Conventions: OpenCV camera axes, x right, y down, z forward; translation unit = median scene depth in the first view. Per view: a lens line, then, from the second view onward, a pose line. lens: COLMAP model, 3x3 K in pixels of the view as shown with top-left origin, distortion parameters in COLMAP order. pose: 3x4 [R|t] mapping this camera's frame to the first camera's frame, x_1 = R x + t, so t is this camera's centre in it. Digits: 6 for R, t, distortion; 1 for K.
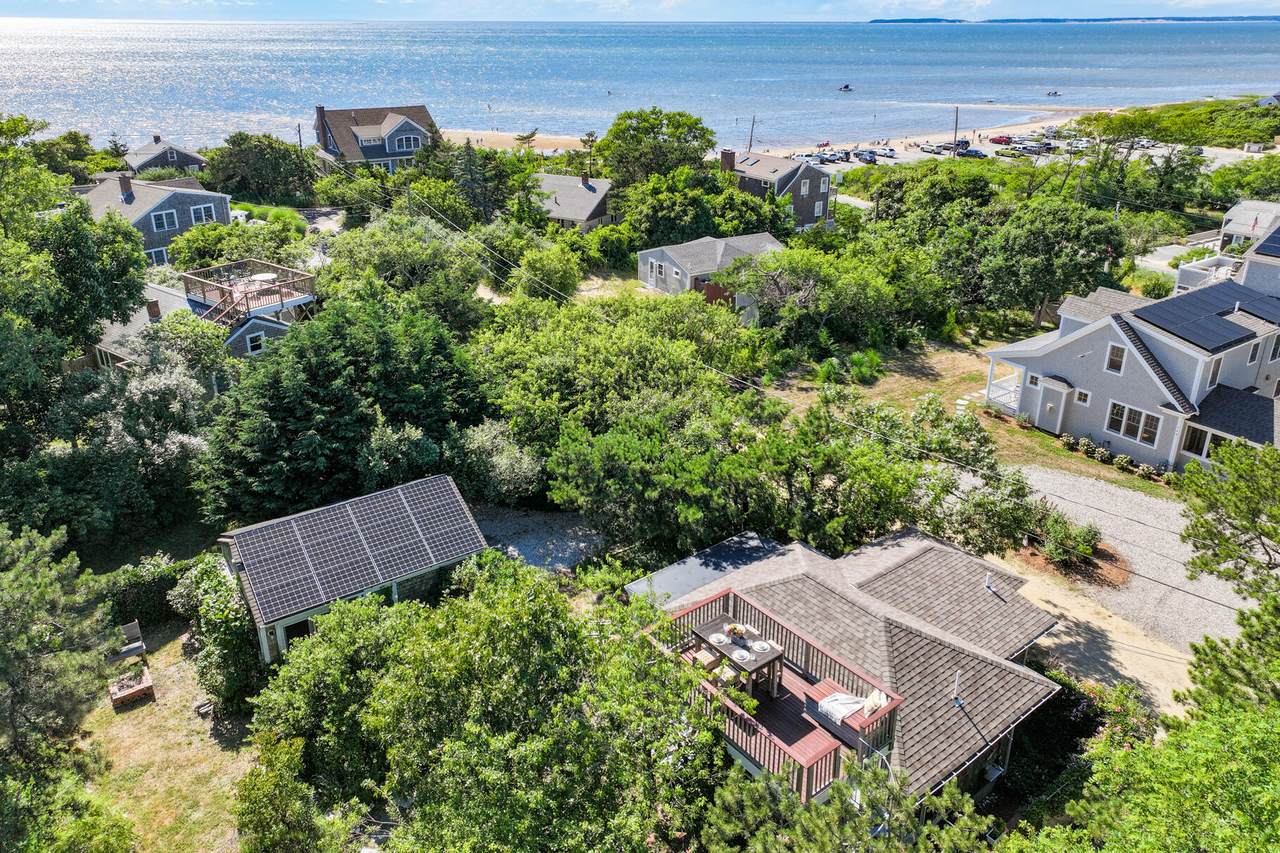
lens RADIAL K [[896.7, 0, 640.1], [0, 896.7, 379.2], [0, 0, 1]] dist [0.010933, 0.001937]
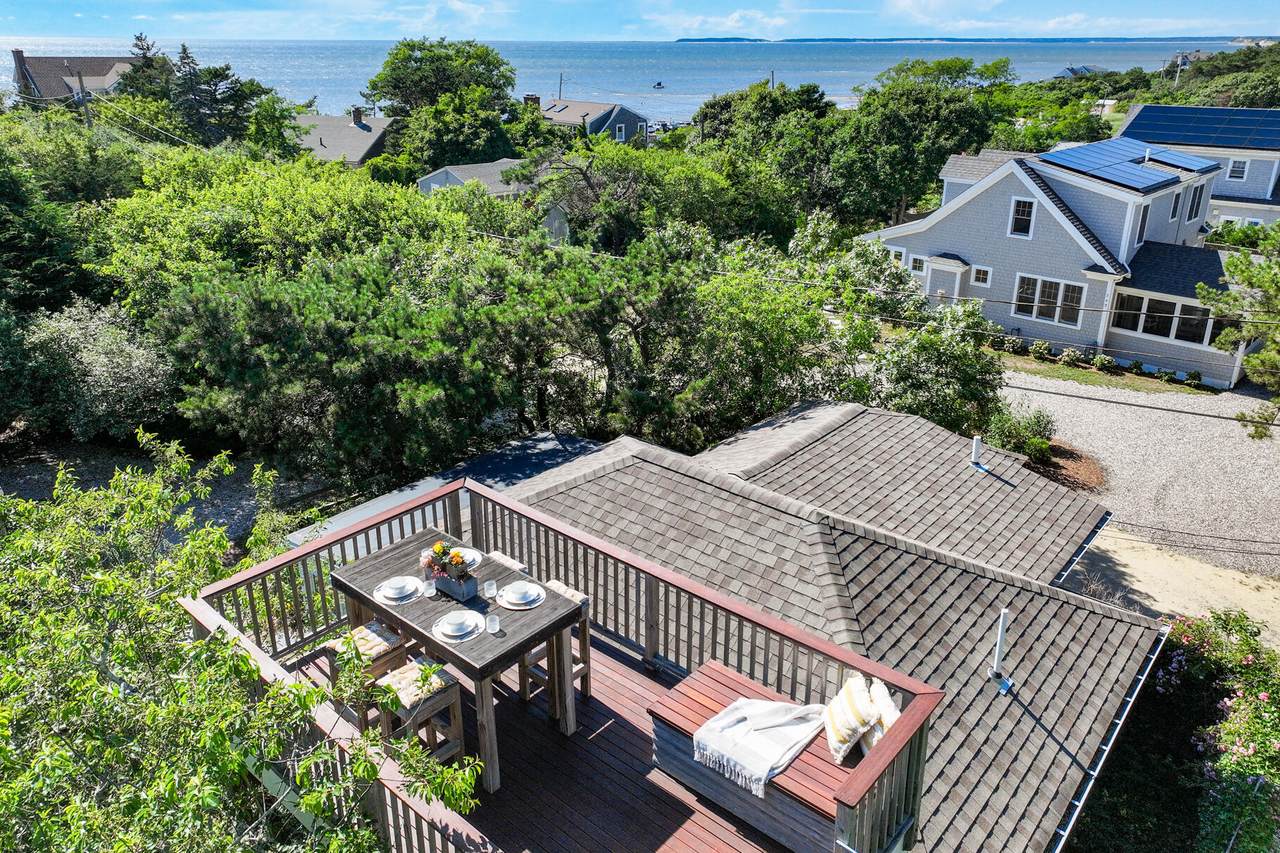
lens RADIAL K [[896.7, 0, 640.1], [0, 896.7, 379.2], [0, 0, 1]] dist [0.010933, 0.001937]
pose [[0.981098, -0.065388, 0.182128, 0.083724], [0.069520, 0.997446, -0.016386, 0.152469], [-0.180591, 0.028738, 0.983138, 0.441135]]
